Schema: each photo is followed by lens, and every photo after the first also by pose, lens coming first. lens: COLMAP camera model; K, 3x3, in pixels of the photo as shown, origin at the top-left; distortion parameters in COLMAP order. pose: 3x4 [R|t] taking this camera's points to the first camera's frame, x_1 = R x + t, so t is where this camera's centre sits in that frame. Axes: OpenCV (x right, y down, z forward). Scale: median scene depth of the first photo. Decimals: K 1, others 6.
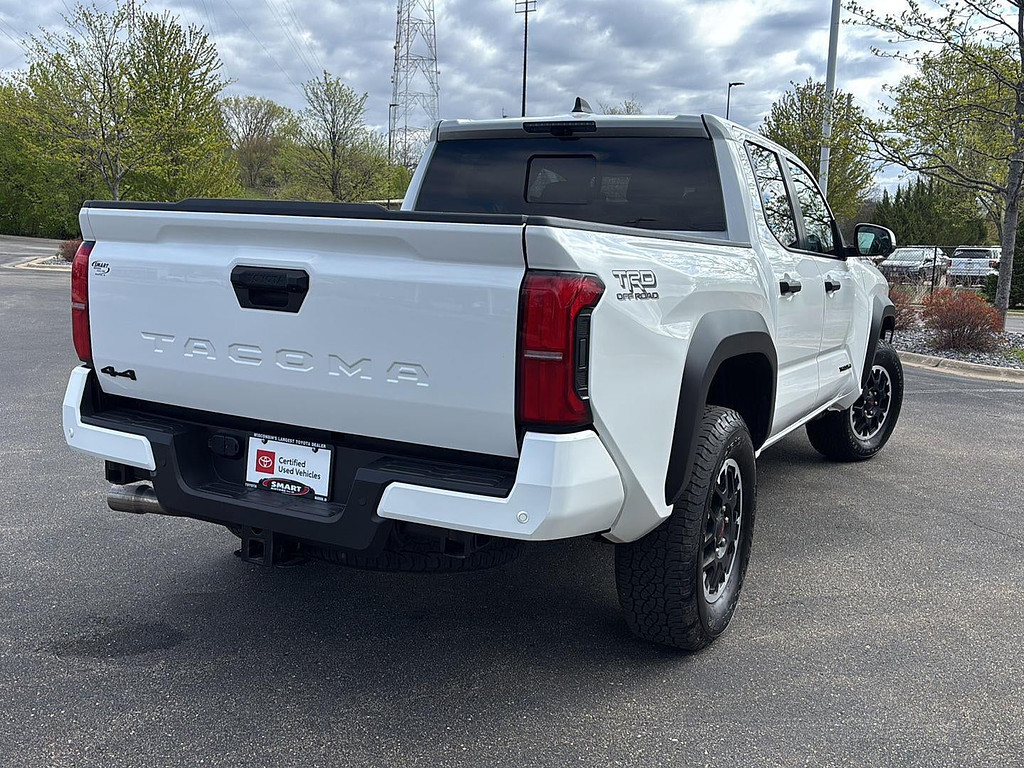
lens RADIAL K [[996.8, 0, 508.1], [0, 996.8, 384.8], [0, 0, 1]] dist [0.028466, 0.000000]
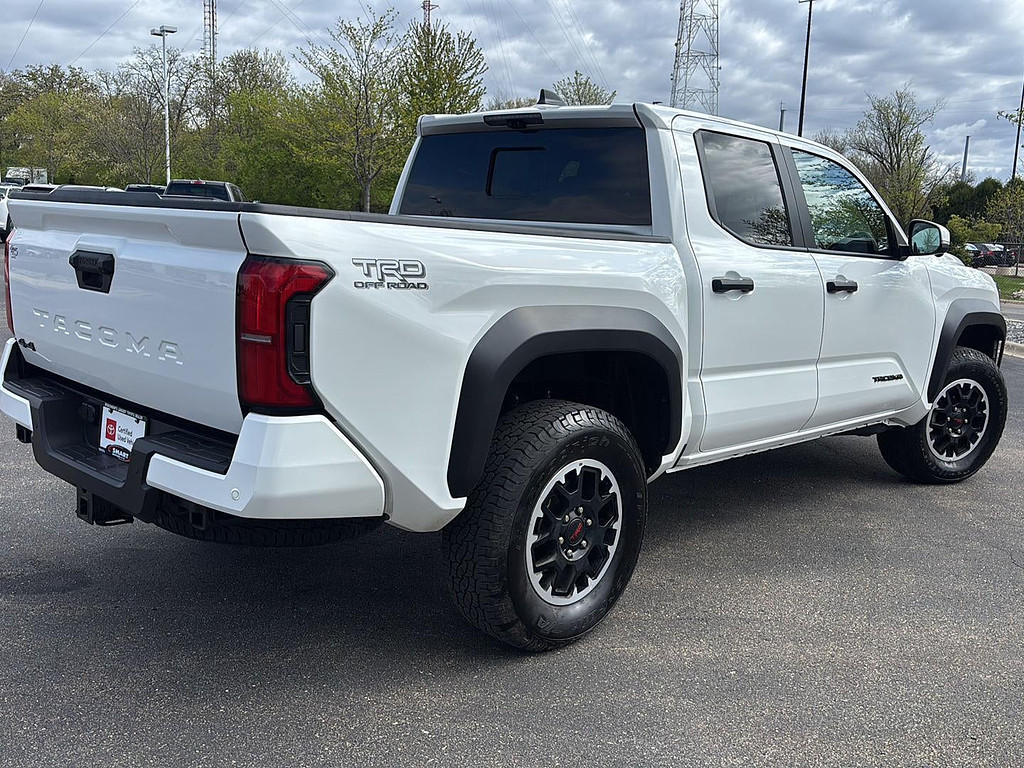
lens RADIAL K [[996.8, 0, 505.9], [0, 996.8, 384.6], [0, 0, 1]] dist [0.028466, 0.000000]
pose [[0.961731, 0.049940, -0.269407, 0.433907], [-0.049616, 0.998736, 0.008016, -0.002178], [0.269467, 0.005658, 0.962993, 0.052713]]
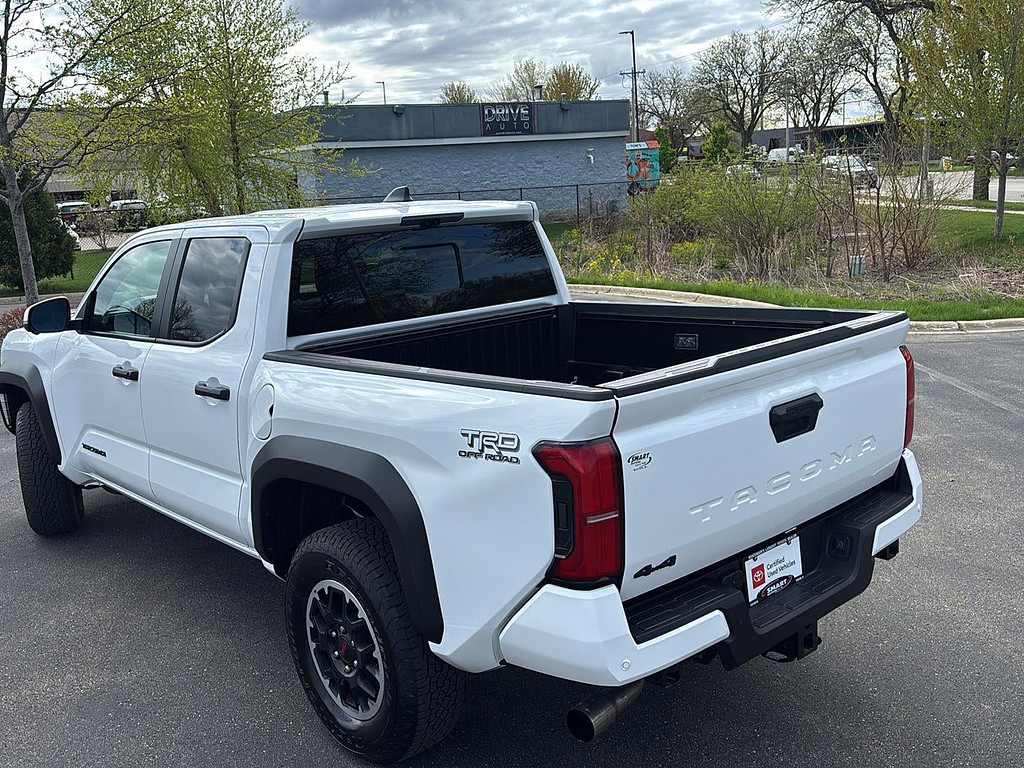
lens RADIAL K [[996.8, 0, 510.3], [0, 996.8, 382.5], [0, 0, 1]] dist [0.028466, 0.000000]
pose [[0.350222, -0.245611, 0.903892, -1.176058], [0.214923, 0.960334, 0.177673, -0.348961], [-0.911676, 0.132042, 0.389117, 0.736503]]
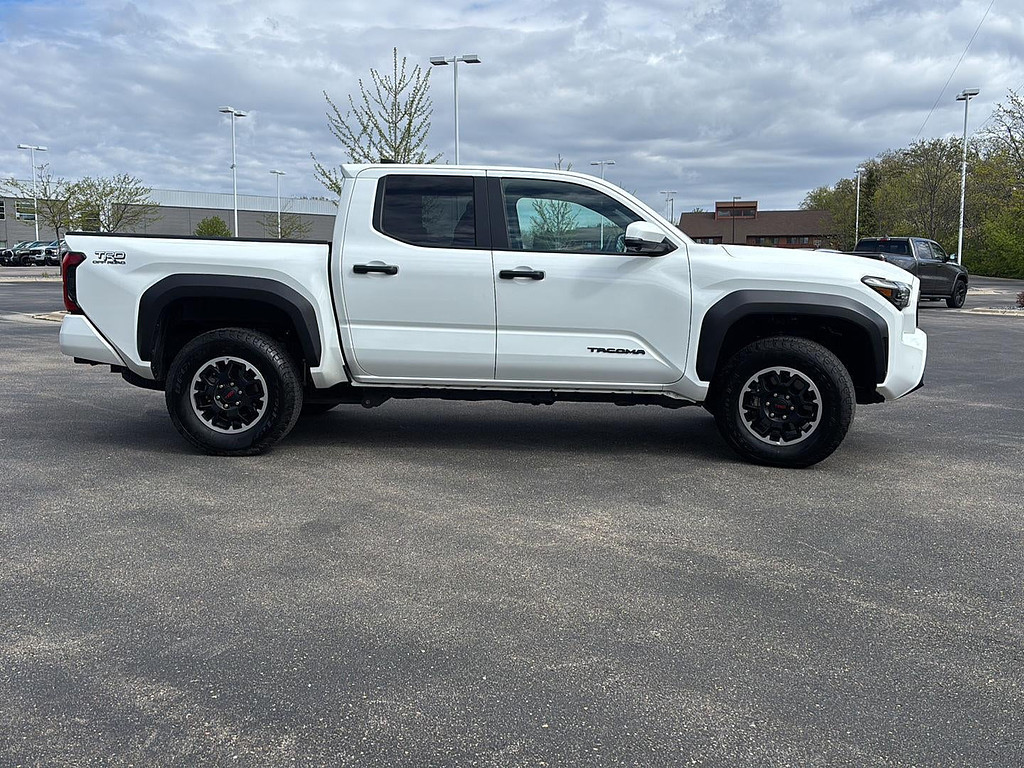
lens RADIAL K [[996.8, 0, 507.7], [0, 996.8, 386.3], [0, 0, 1]] dist [0.028466, 0.000000]
pose [[0.419357, 0.075928, -0.904641, 2.263503], [-0.128965, 0.991372, 0.023425, 0.020788], [0.898615, 0.106844, 0.425531, 0.730012]]
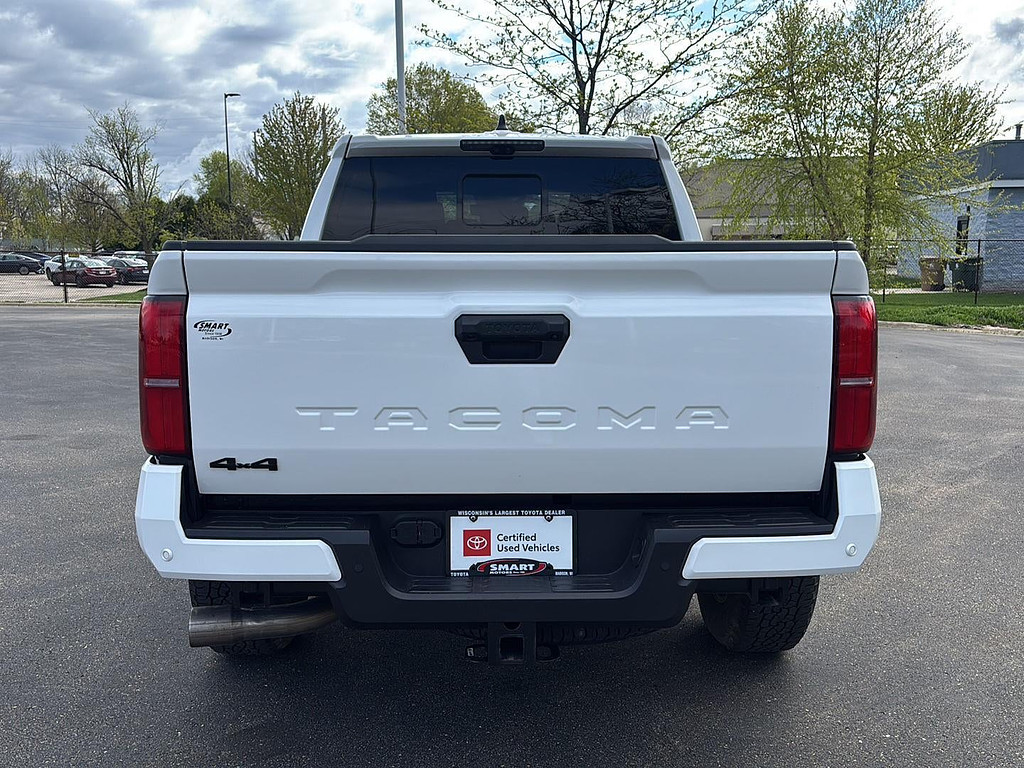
lens RADIAL K [[996.8, 0, 505.8], [0, 996.8, 382.2], [0, 0, 1]] dist [0.028466, 0.000000]
pose [[0.871070, -0.103114, 0.480212, -0.567355], [0.109377, 0.993887, 0.015010, -0.063009], [-0.478824, 0.039449, 0.877024, 0.226195]]
